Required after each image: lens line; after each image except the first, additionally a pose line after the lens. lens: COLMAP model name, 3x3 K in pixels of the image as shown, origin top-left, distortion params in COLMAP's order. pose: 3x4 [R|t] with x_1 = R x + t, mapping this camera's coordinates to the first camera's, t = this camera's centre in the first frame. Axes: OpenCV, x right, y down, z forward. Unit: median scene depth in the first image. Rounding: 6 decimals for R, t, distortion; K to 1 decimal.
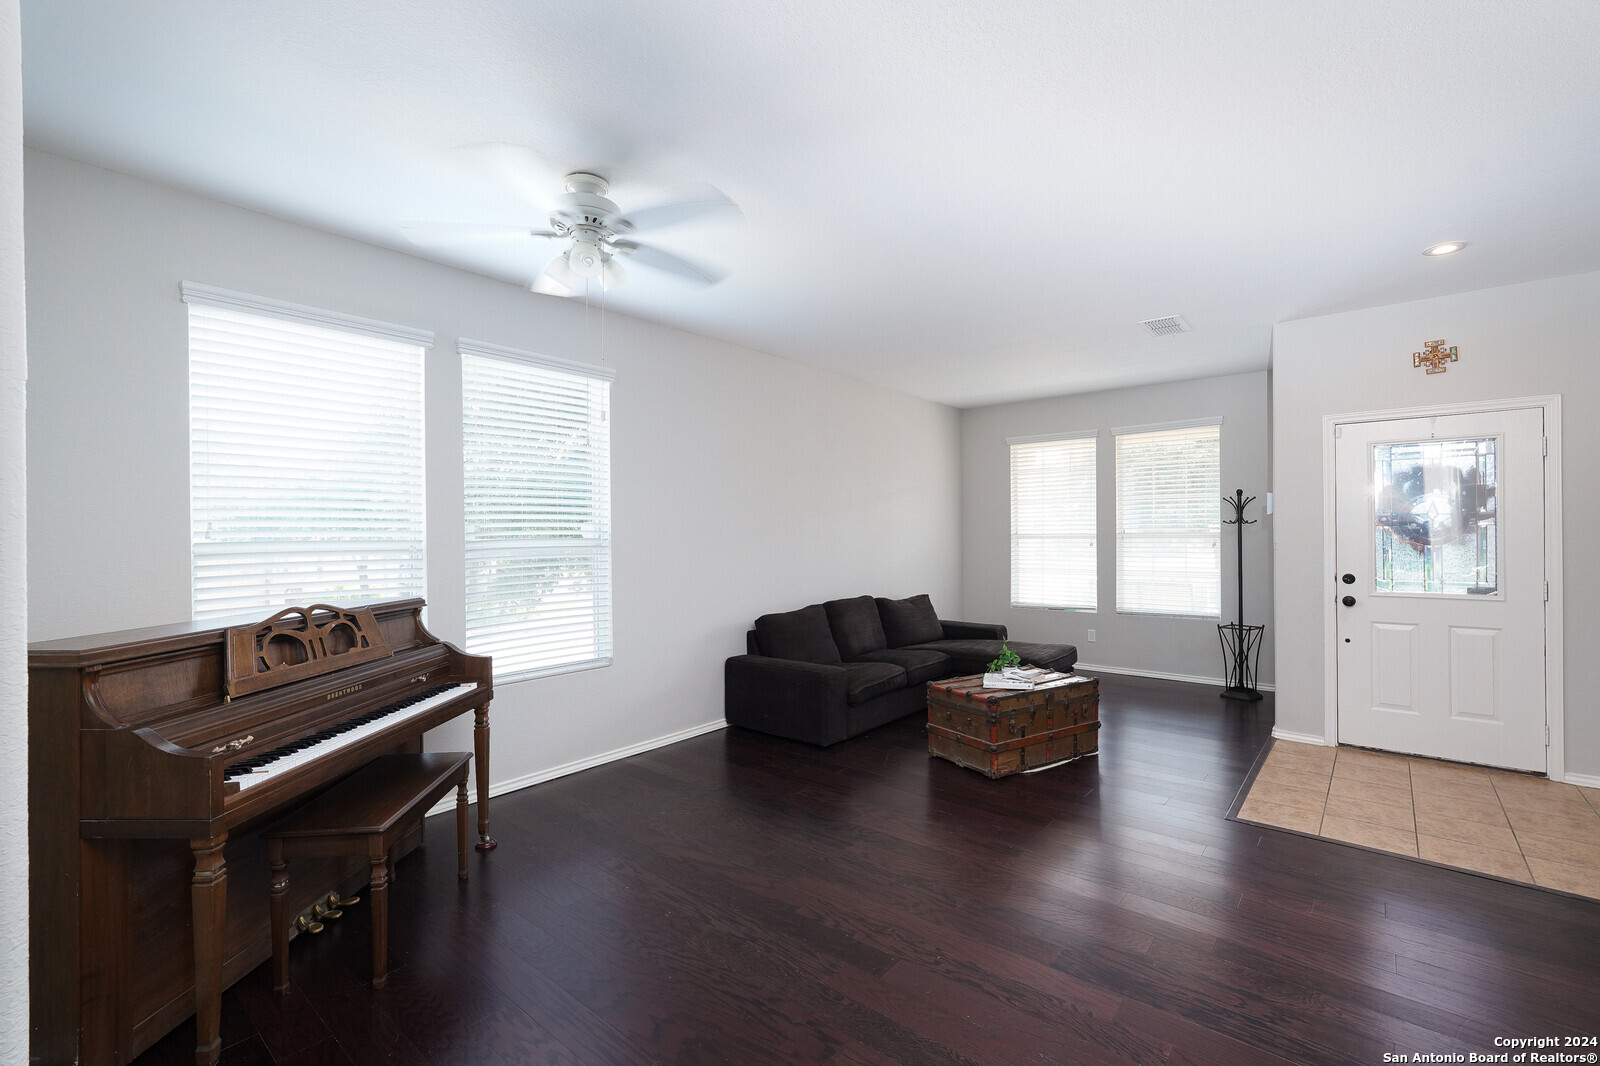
lens RADIAL K [[707.5, 0, 804.4], [0, 707.5, 533.6], [0, 0, 1]] dist [0.002509, 0.001688]
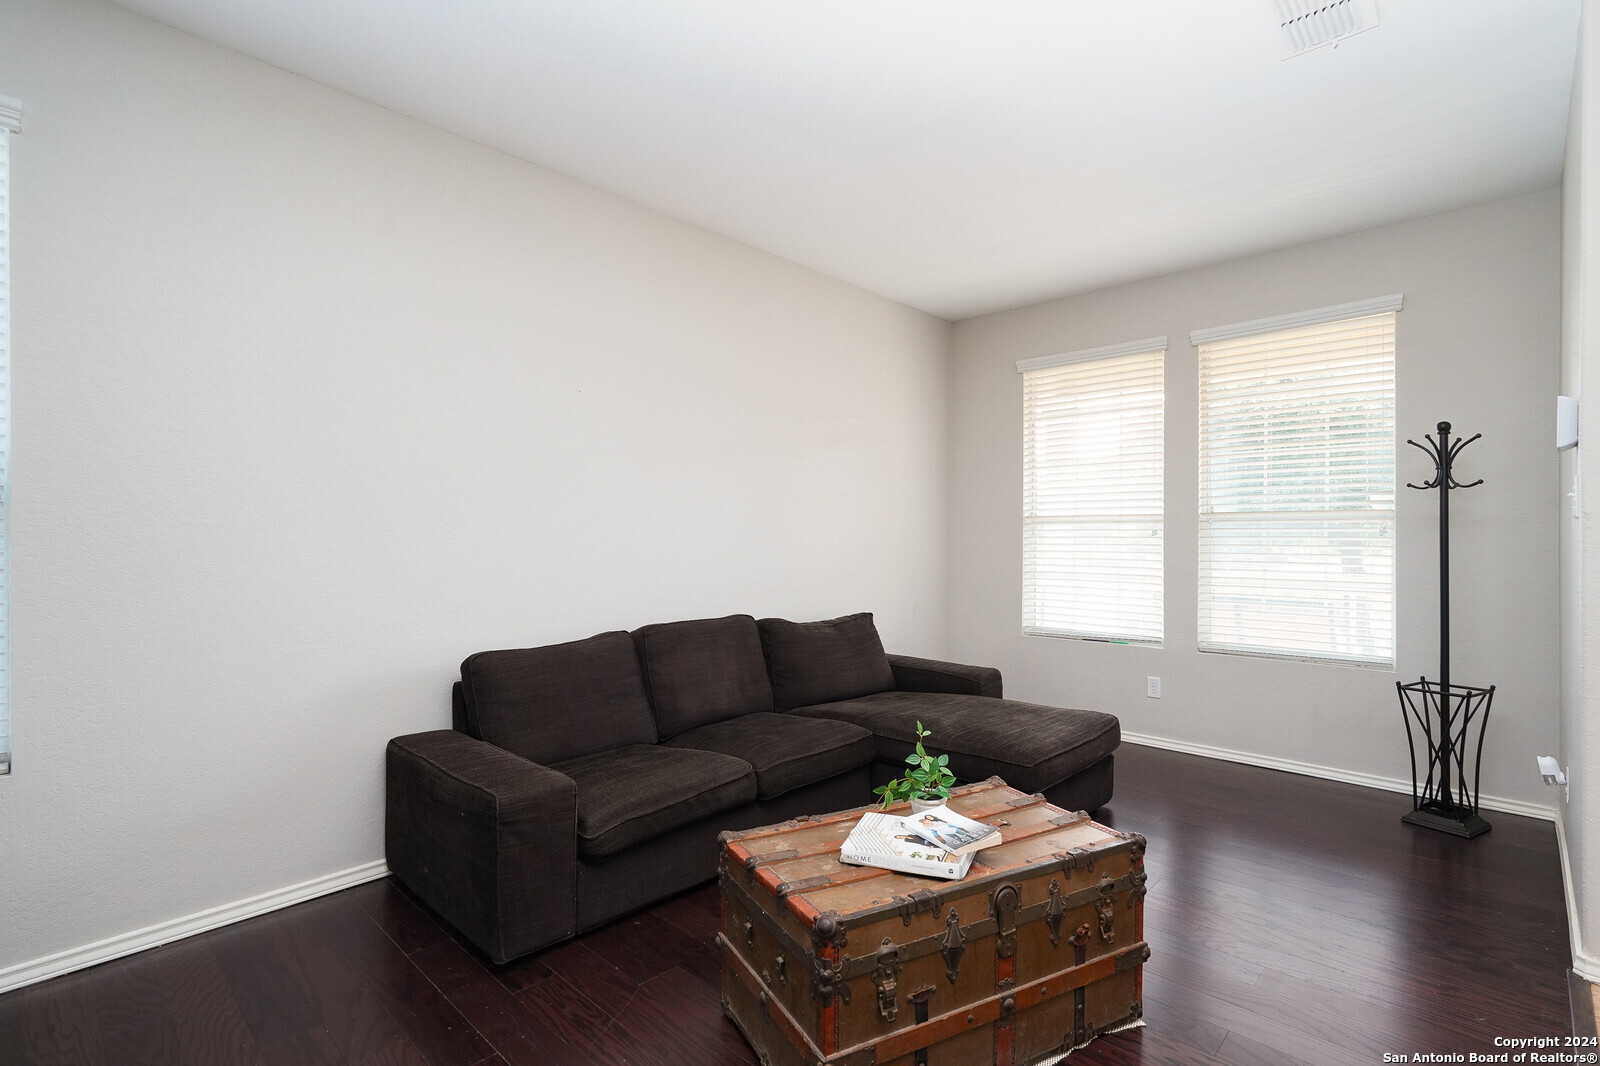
lens RADIAL K [[769.1, 0, 795.4], [0, 769.1, 532.9], [0, 0, 1]] dist [-0.001324, -0.000801]
pose [[0.997318, 0.009872, -0.072525, 0.242281], [-0.010273, 0.999934, -0.005160, 0.034696], [0.072469, 0.005891, 0.997353, 0.537235]]
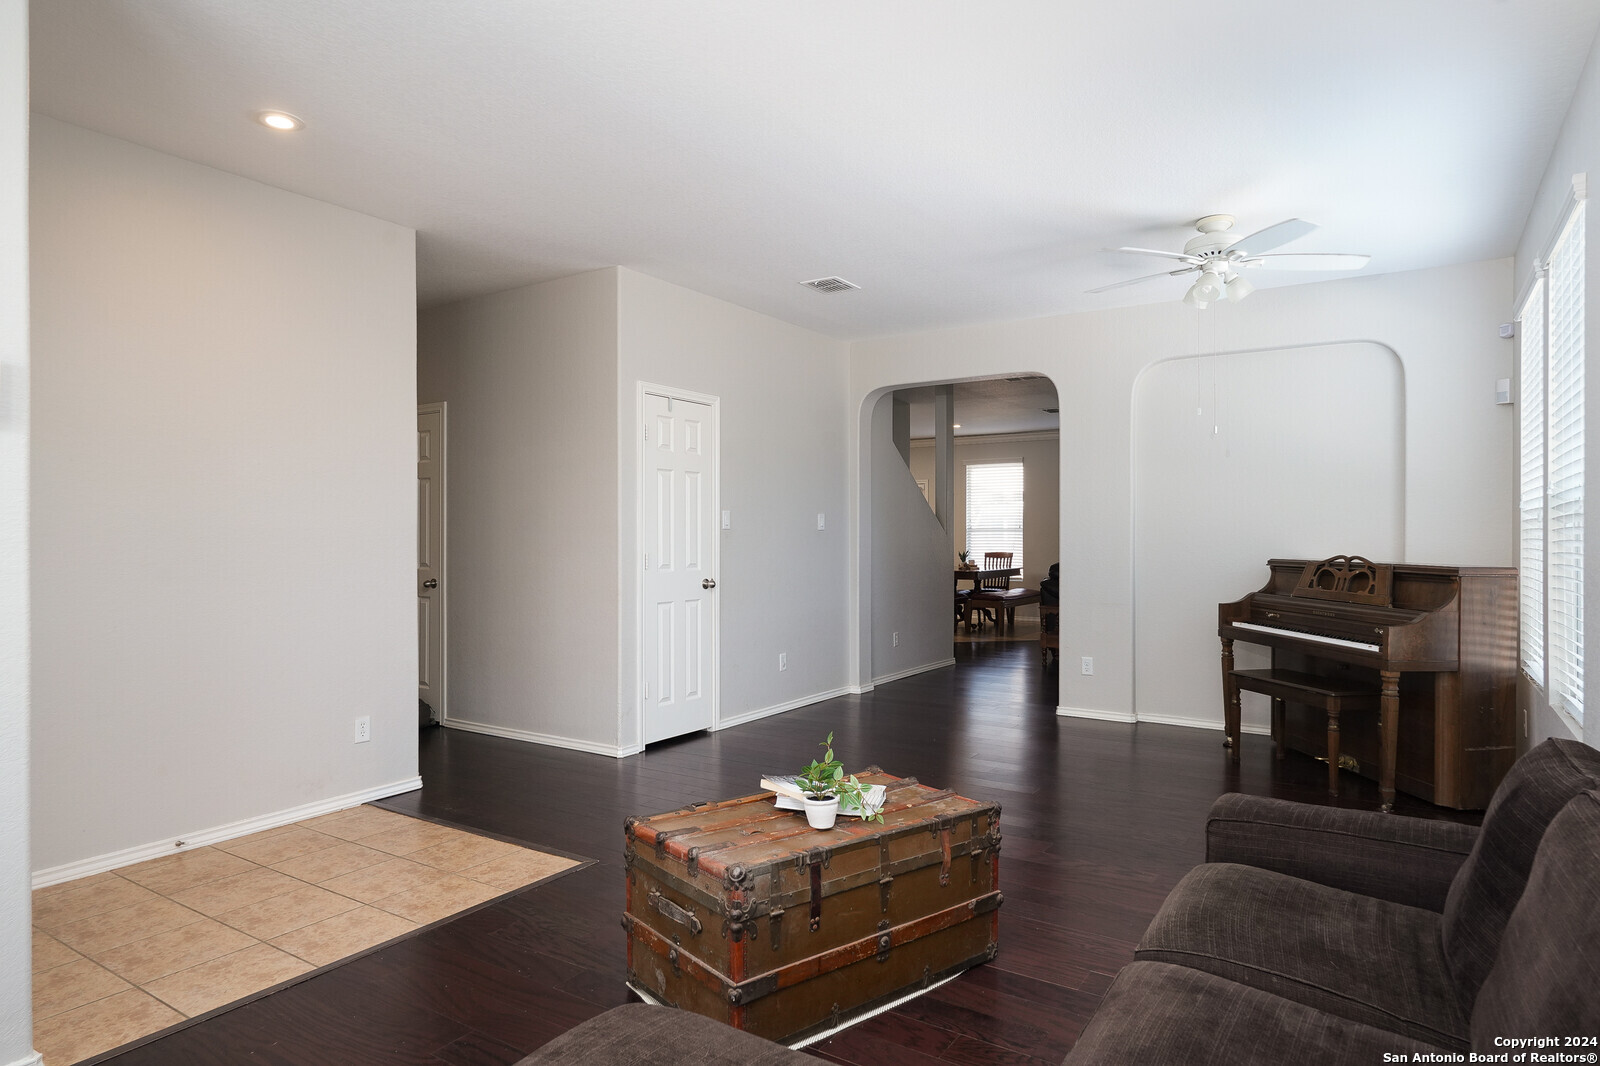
lens RADIAL K [[923.3, 0, 801.0], [0, 923.3, 542.1], [0, 0, 1]] dist [-0.001444, -0.000086]
pose [[-0.994267, 0.009021, -0.106548, 0.358581], [0.008240, 0.999936, 0.007766, 0.027380], [0.106611, 0.006844, -0.994277, 1.556114]]
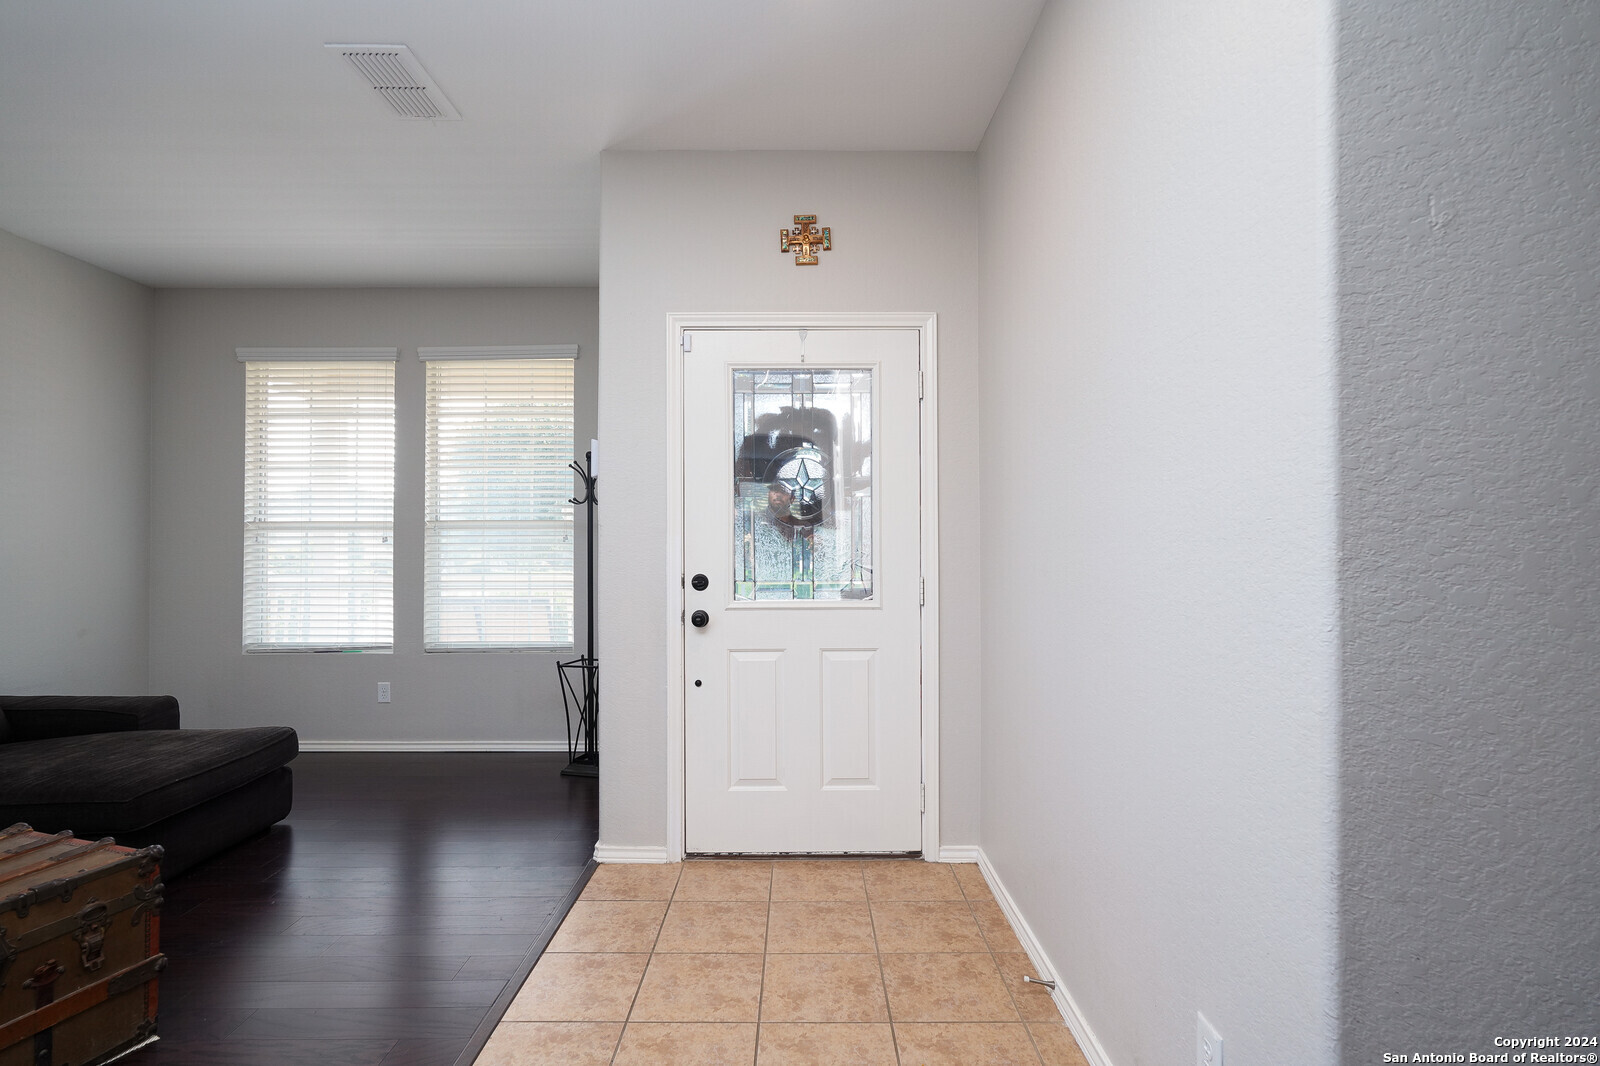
lens RADIAL K [[785.4, 0, 805.6], [0, 785.4, 540.9], [0, 0, 1]] dist [-0.008185, 0.006253]
pose [[0.770076, 0.007447, 0.637909, 0.404522], [-0.002690, 0.999961, -0.008427, 0.033305], [-0.637947, 0.004773, 0.770065, 0.418968]]
